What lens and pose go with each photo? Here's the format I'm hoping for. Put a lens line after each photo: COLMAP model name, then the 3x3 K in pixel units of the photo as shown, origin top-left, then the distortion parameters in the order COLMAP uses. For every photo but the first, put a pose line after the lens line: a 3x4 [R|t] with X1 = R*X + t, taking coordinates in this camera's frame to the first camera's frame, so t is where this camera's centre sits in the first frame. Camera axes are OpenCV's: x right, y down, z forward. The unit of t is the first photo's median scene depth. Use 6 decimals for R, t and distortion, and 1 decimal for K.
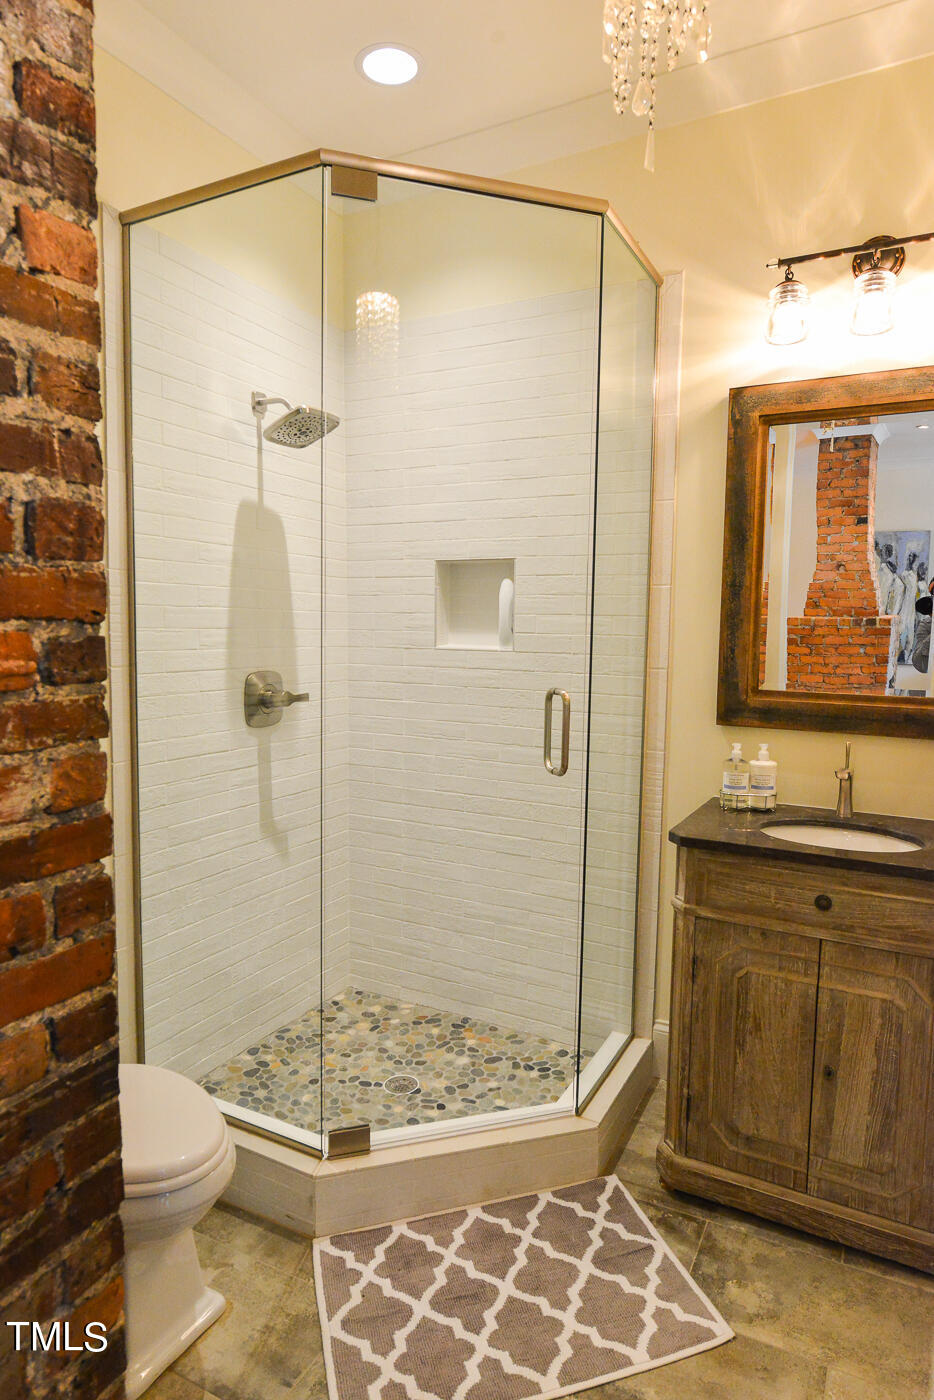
lens RADIAL K [[847.2, 0, 467.0], [0, 847.2, 700.0], [0, 0, 1]] dist [-0.004747, -0.002041]
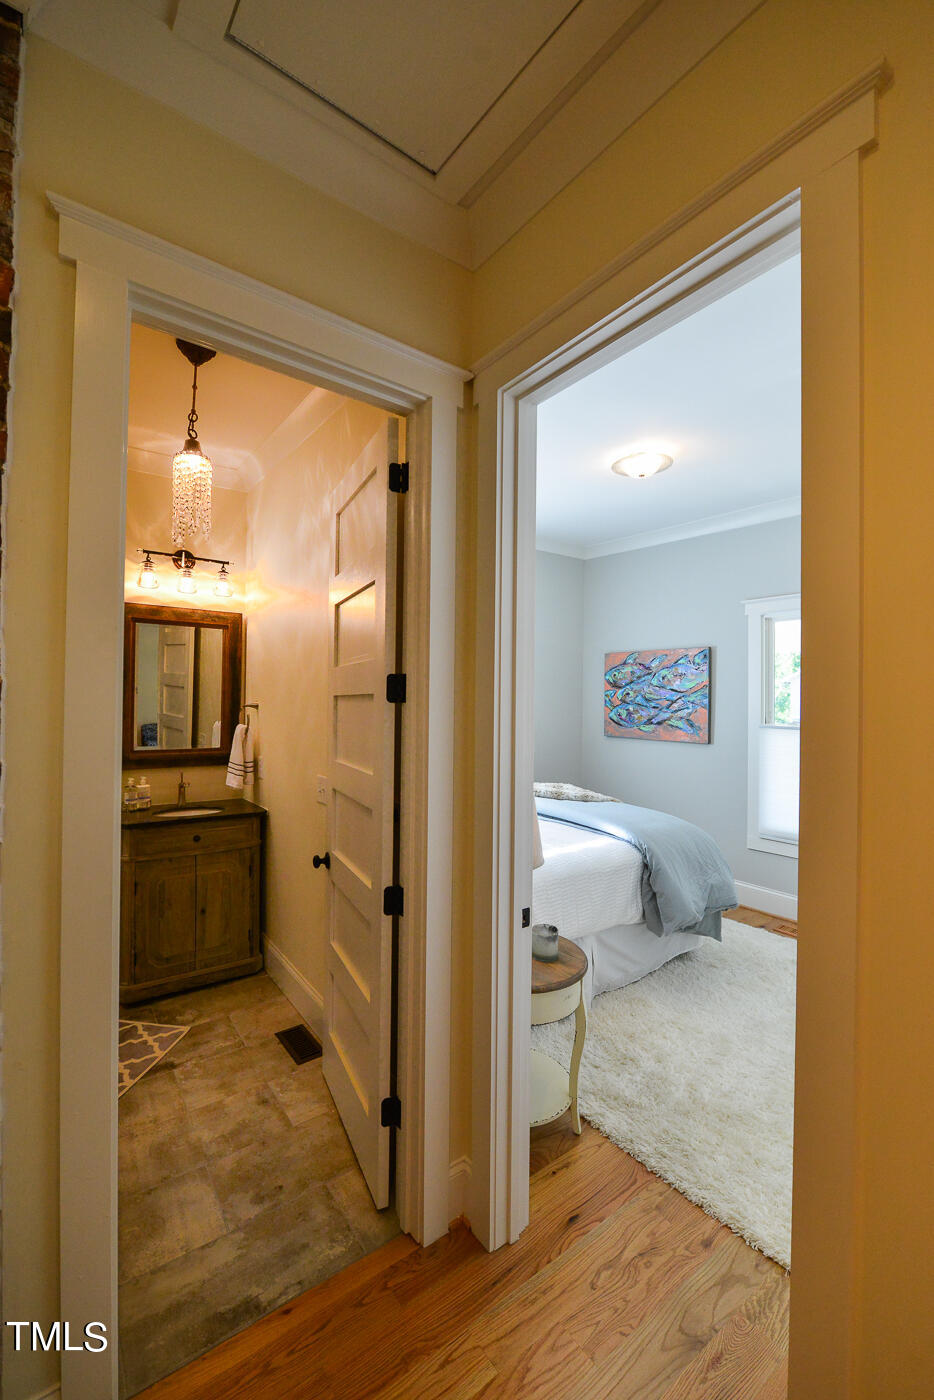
lens RADIAL K [[592.1, 0, 470.0], [0, 592.1, 701.6], [0, 0, 1]] dist [-0.004259, -0.001112]
pose [[0.435333, -0.008088, 0.900233, -0.604719], [0.076967, 0.996633, -0.028266, -0.028662], [-0.896973, 0.081593, 0.434490, -0.354482]]
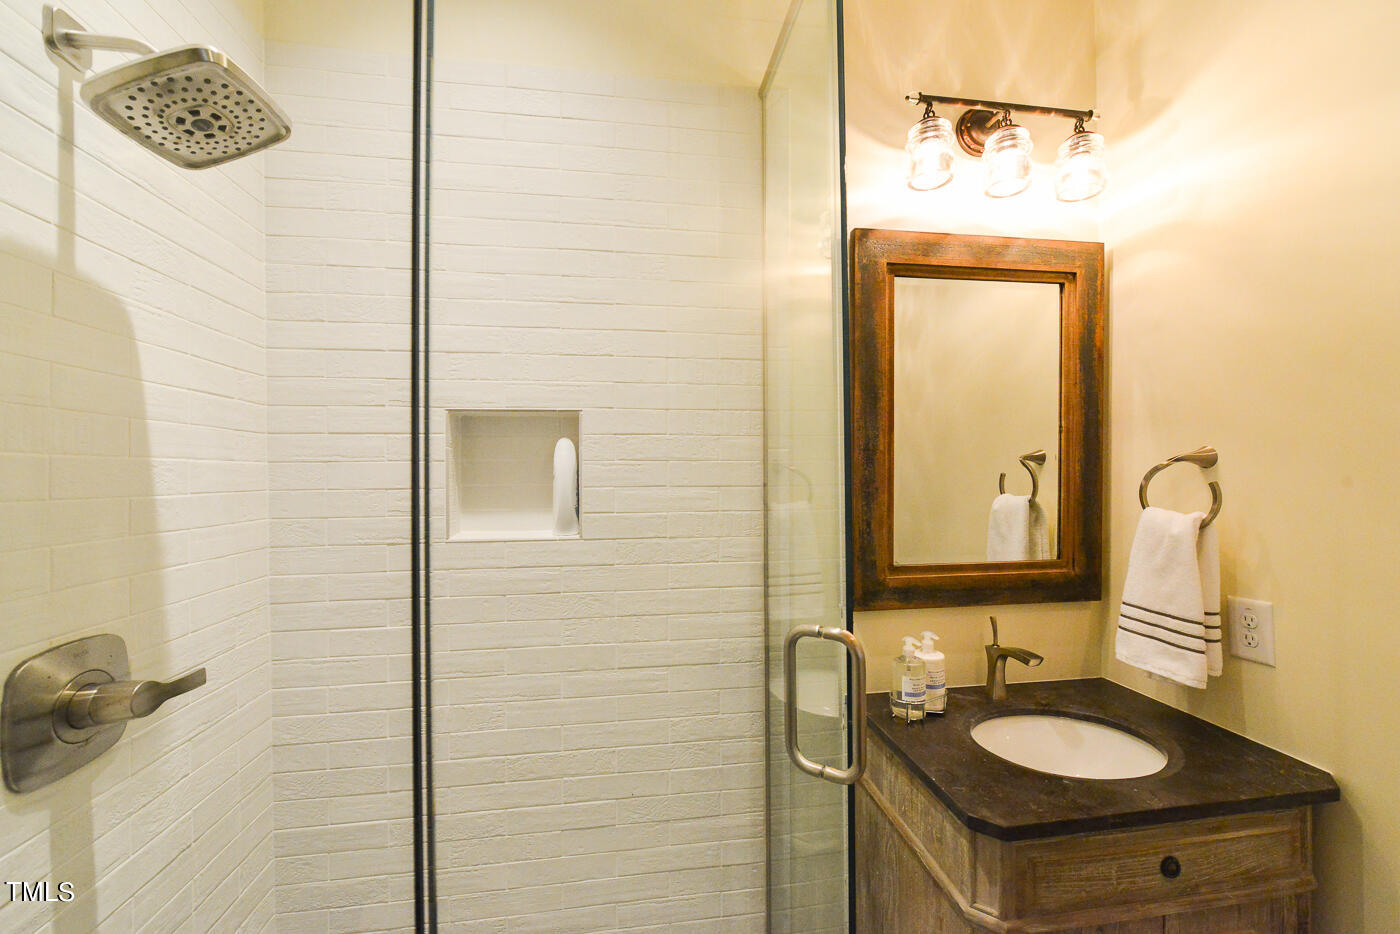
lens RADIAL K [[554.2, 0, 703.6], [0, 554.2, 464.6], [0, 0, 1]] dist [-0.011389, -0.000305]
pose [[0.806056, -0.013764, 0.591679, -0.167522], [0.073241, 0.994365, -0.076645, -0.093493], [-0.587290, 0.105115, 0.802522, 0.680284]]
